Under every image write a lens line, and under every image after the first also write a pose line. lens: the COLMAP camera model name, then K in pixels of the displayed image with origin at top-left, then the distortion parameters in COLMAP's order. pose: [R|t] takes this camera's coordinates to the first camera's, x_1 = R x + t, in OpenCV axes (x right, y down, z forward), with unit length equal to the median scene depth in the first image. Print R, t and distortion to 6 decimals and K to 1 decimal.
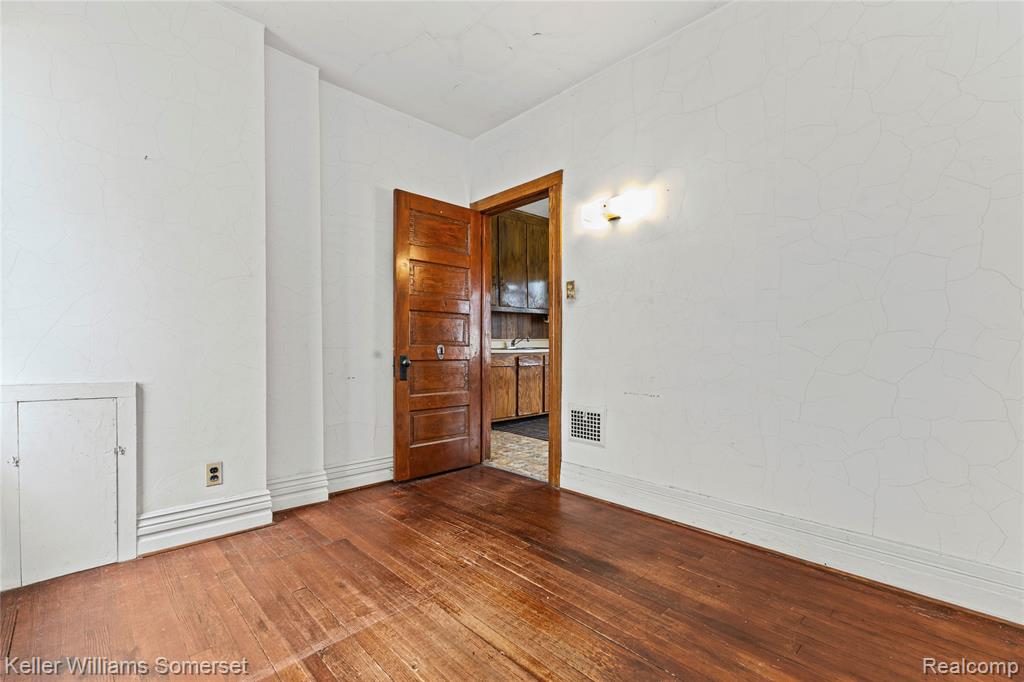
lens RADIAL K [[439.1, 0, 510.0], [0, 439.1, 352.0], [0, 0, 1]] dist [0.000827, 0.000034]
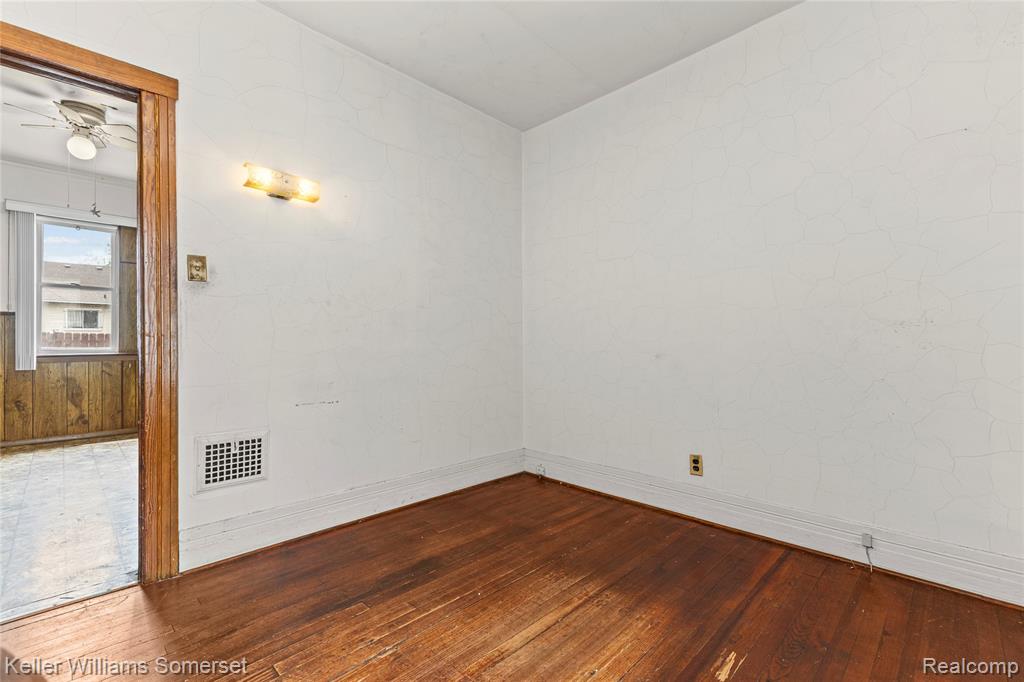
lens RADIAL K [[445.2, 0, 507.7], [0, 445.2, 343.3], [0, 0, 1]] dist [0.007442, -0.000582]
pose [[-0.013138, 0.003588, 0.999907, -0.843583], [0.015053, 0.999881, -0.003390, -0.025870], [-0.999800, 0.015007, -0.013191, 0.811845]]
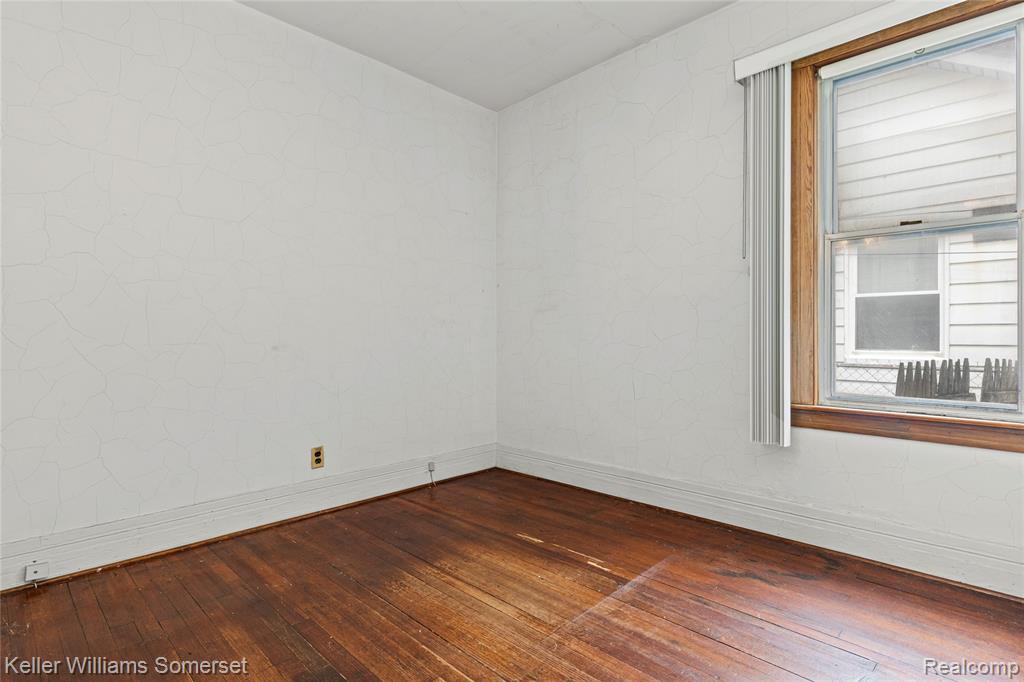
lens RADIAL K [[522.3, 0, 513.2], [0, 522.3, 335.9], [0, 0, 1]] dist [0.002427, 0.000069]
pose [[-0.999723, 0.003721, -0.023221, -0.065620], [0.003454, 0.999928, 0.011533, -0.028598], [0.023262, 0.011450, -0.999664, 1.753008]]
